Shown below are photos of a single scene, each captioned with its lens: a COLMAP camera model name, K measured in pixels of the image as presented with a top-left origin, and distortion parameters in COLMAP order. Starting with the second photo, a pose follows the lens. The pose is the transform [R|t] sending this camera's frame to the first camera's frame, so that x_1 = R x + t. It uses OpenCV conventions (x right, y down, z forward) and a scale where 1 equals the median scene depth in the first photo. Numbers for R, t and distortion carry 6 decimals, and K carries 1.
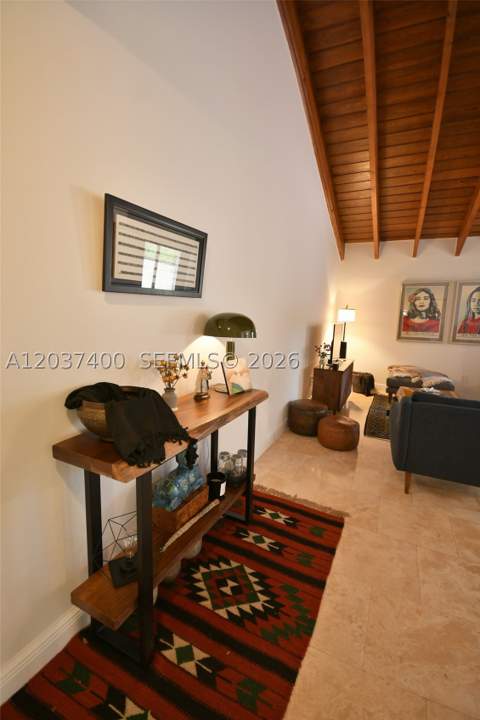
lens RADIAL K [[315.3, 0, 272.0], [0, 315.3, 359.0], [0, 0, 1]] dist [-0.000190, -0.000114]
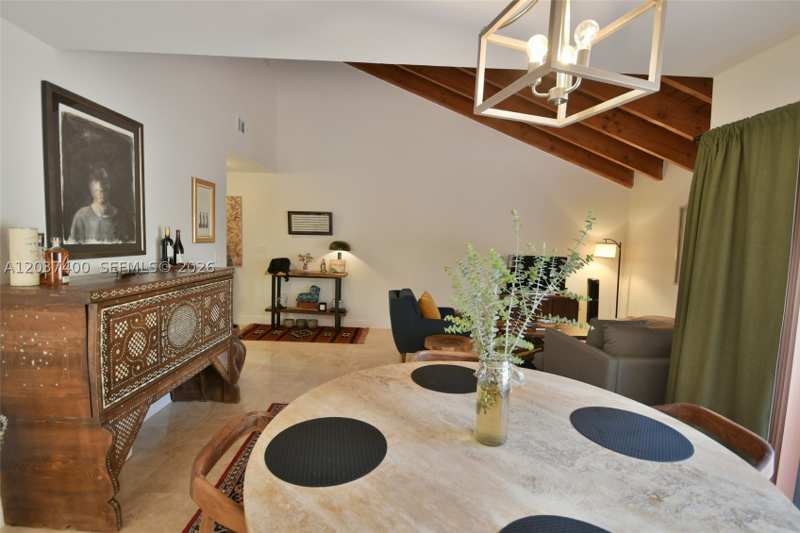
lens RADIAL K [[374.7, 0, 400.0], [0, 374.7, 266.5], [0, 0, 1]] dist [0.000649, -0.000086]
pose [[0.436517, 0.037834, -0.898900, 3.044149], [-0.147941, 0.988534, -0.030236, 0.079864], [0.887449, 0.146183, 0.437109, 0.180382]]
